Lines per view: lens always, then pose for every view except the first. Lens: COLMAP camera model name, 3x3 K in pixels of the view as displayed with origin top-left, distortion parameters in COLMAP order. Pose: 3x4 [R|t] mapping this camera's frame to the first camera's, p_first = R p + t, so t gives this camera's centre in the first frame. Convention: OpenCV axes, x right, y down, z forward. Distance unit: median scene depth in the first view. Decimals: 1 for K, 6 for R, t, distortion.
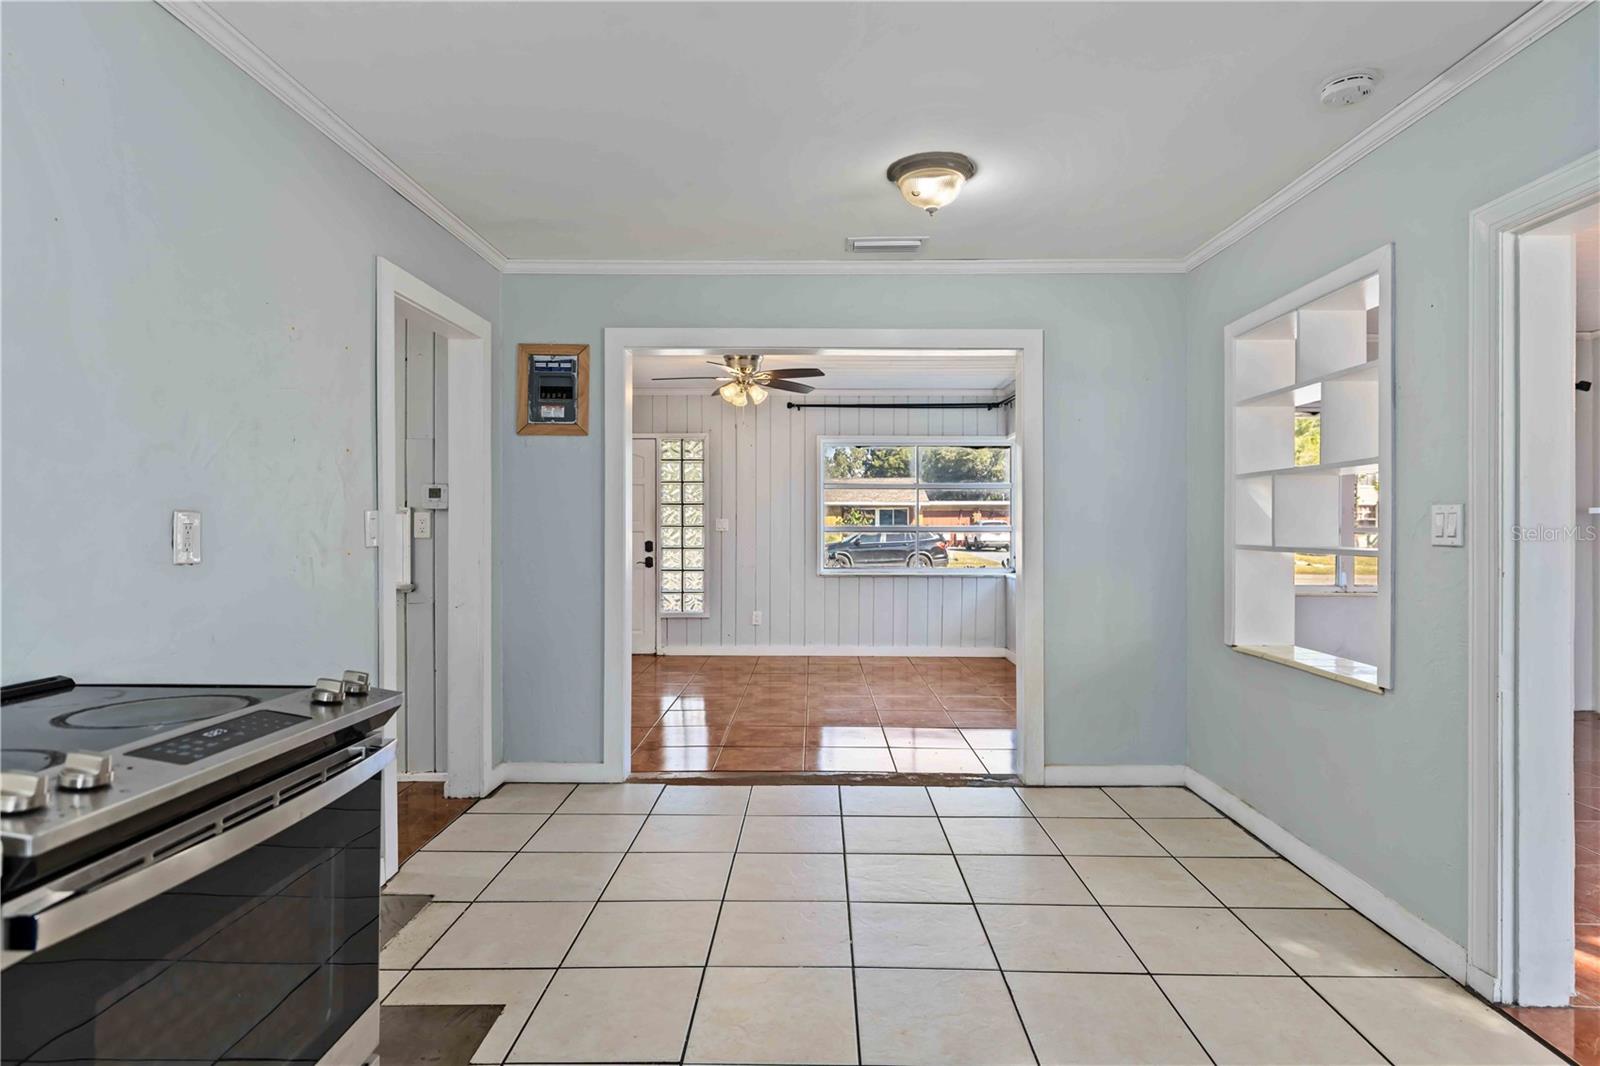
lens RADIAL K [[836.6, 0, 802.3], [0, 836.6, 529.1], [0, 0, 1]] dist [0.001039, 0.000963]
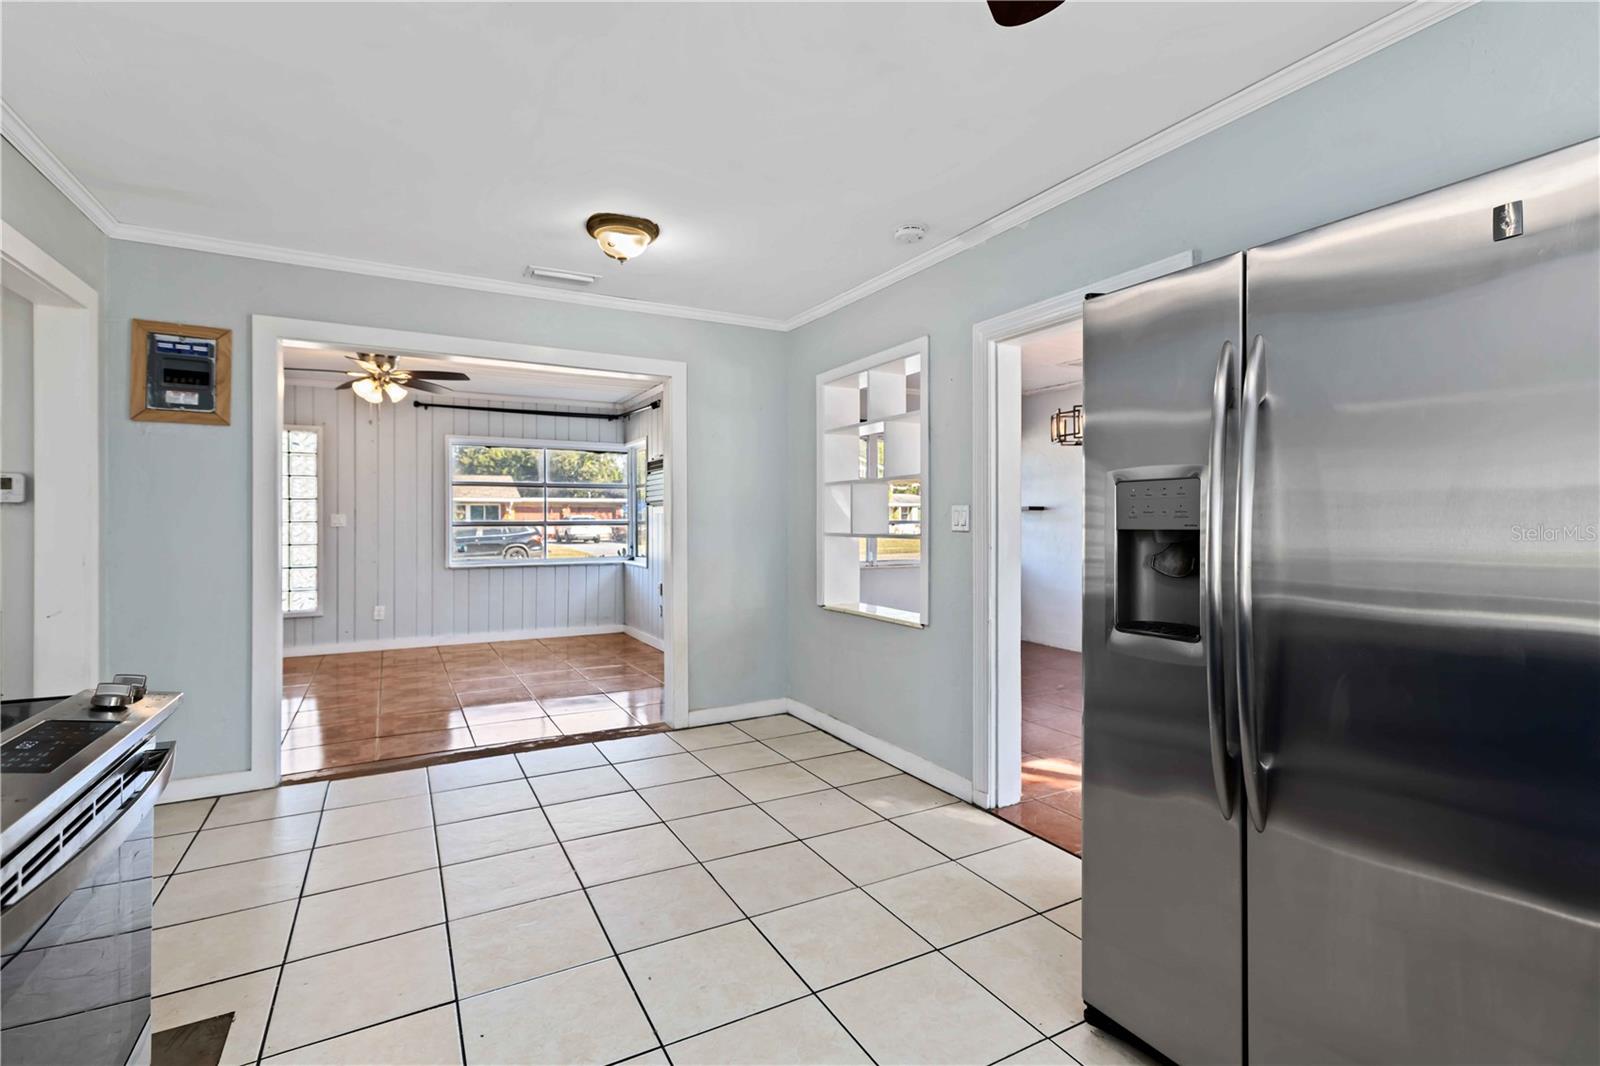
lens RADIAL K [[739.5, 0, 796.4], [0, 739.5, 524.9], [0, 0, 1]] dist [0.000866, 0.000289]
pose [[0.870395, -0.006793, 0.492308, -0.114958], [0.005743, 0.999977, 0.003644, 0.000515], [-0.492321, -0.000345, 0.870414, -0.042317]]
